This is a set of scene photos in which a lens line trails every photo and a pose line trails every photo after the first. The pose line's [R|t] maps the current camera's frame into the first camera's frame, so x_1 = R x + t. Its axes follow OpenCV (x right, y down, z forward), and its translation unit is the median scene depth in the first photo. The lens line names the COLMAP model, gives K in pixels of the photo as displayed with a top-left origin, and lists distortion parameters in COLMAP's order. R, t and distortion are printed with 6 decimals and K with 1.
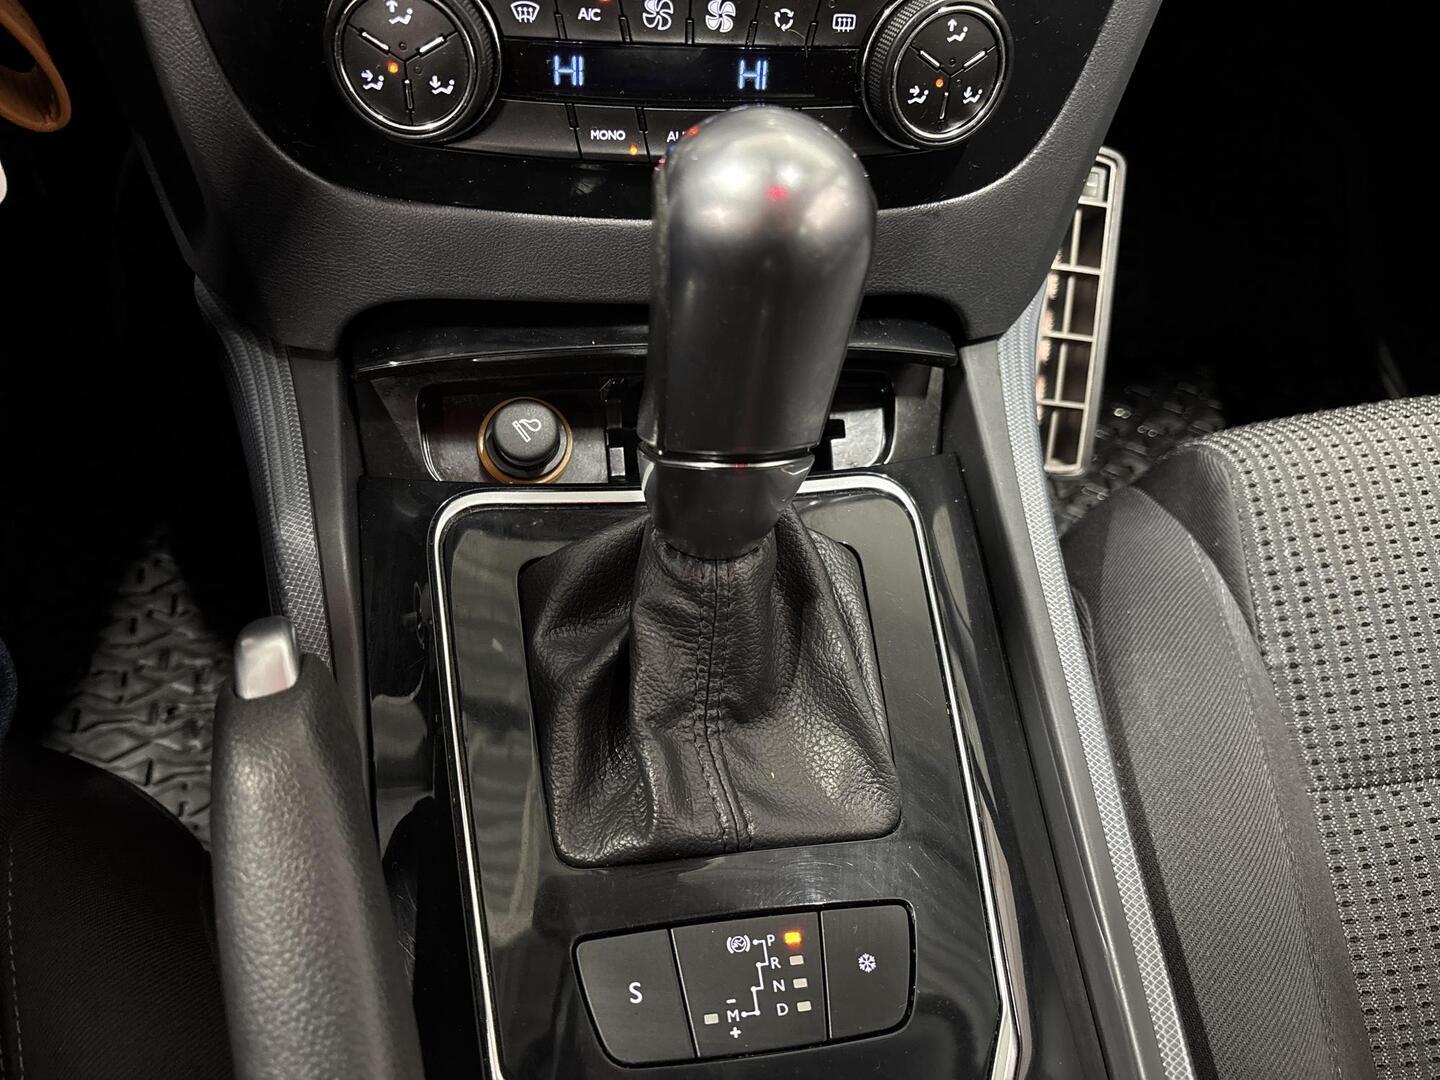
lens RADIAL K [[1185.6, 0, 693.2], [0, 1185.6, 541.5], [0, 0, 1]] dist [-0.003883, 0.060478]
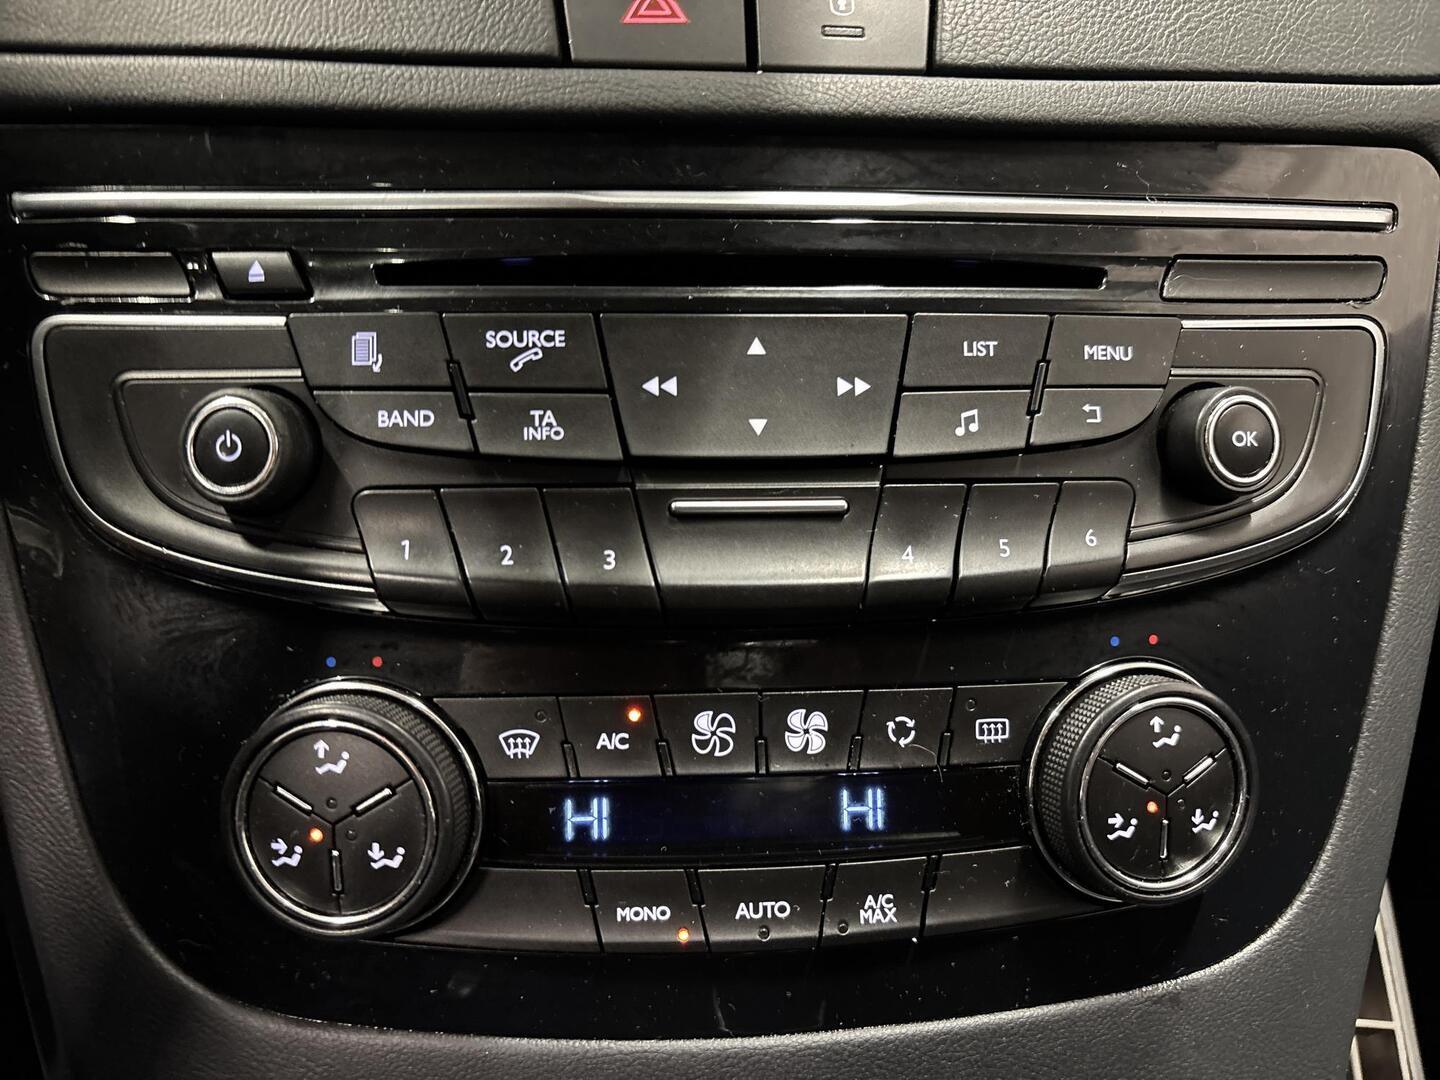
lens RADIAL K [[1180.1, 0, 720.0], [0, 1180.1, 540.0], [0, 0, 1]] dist [-0.002694, -0.149963]
pose [[0.995228, -0.068976, -0.069016, 0.027603], [0.022583, 0.850931, -0.524792, -0.182394], [0.094926, 0.520729, 0.848428, 0.365123]]
